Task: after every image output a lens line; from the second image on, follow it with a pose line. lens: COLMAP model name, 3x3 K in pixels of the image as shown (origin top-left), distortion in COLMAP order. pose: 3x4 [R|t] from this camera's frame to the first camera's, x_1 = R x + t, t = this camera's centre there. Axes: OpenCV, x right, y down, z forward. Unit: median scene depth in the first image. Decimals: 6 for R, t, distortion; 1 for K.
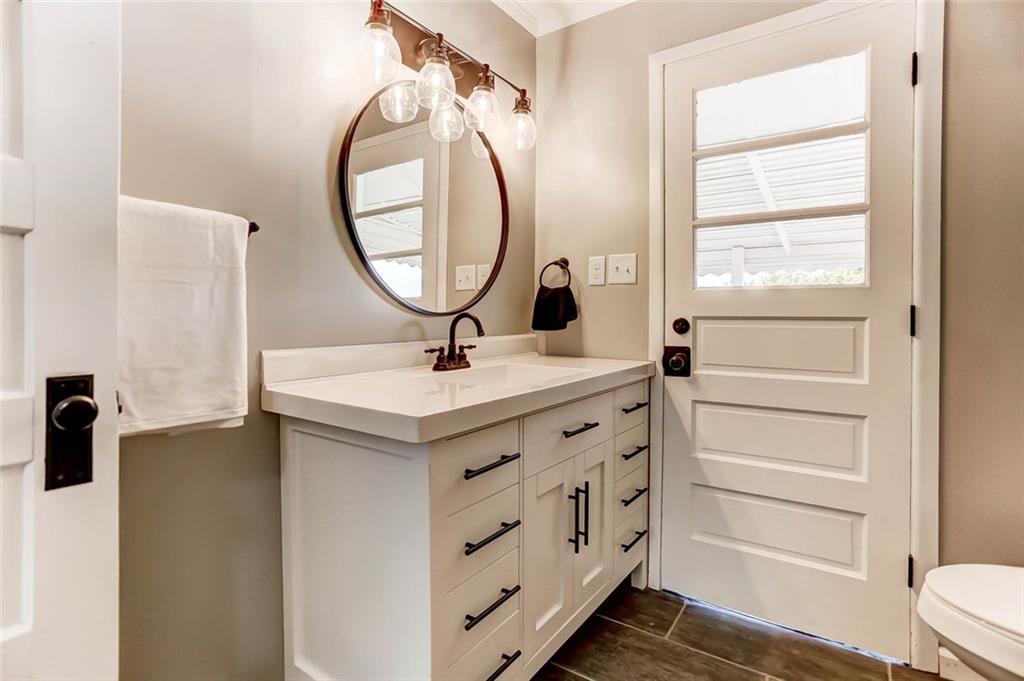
lens RADIAL K [[509.9, 0, 509.5], [0, 509.9, 312.1], [0, 0, 1]] dist [-0.021560, 0.005536]
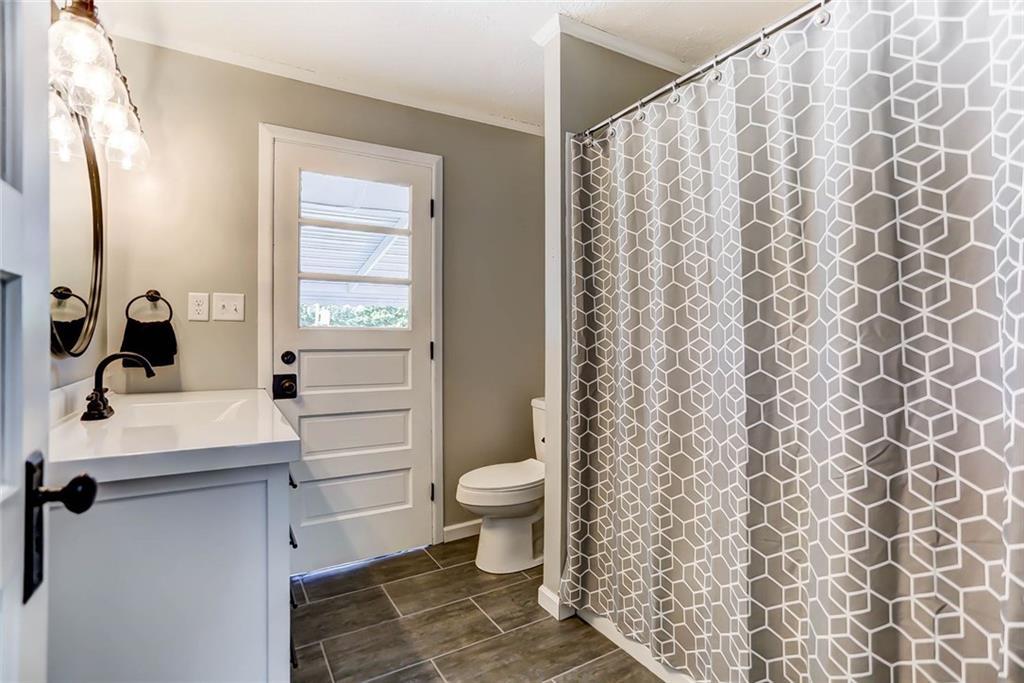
lens RADIAL K [[509.9, 0, 511.9], [0, 509.9, 338.5], [0, 0, 1]] dist [-0.021560, 0.005536]
pose [[0.431563, -0.004663, 0.902071, -0.545635], [-0.003056, 0.999973, 0.006631, -0.029354], [-0.902077, -0.005619, 0.431538, -0.015382]]
